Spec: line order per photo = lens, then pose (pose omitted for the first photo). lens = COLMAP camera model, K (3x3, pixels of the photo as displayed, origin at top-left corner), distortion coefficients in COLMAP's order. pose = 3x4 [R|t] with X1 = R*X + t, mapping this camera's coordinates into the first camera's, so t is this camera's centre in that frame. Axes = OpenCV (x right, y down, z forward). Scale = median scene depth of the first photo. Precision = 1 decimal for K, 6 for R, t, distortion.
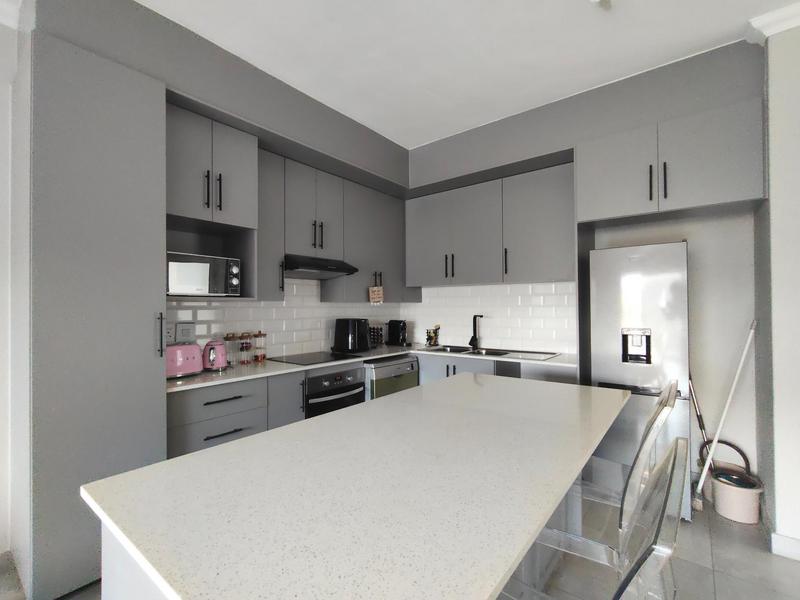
lens RADIAL K [[374.4, 0, 400.0], [0, 374.4, 300.0], [0, 0, 1]] dist [0.002011, 0.000302]
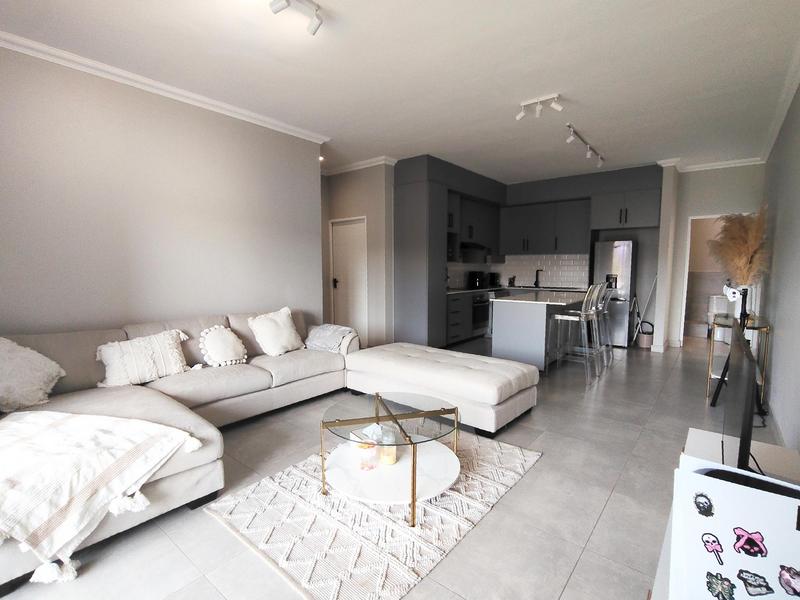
lens RADIAL K [[387.3, 0, 400.0], [0, 387.3, 300.0], [0, 0, 1]] dist [-0.001158, 0.000005]
pose [[0.999963, 0.003922, -0.007657, -0.533588], [-0.003147, 0.995108, 0.098742, -0.001206], [0.008006, -0.098714, 0.995084, -1.112537]]
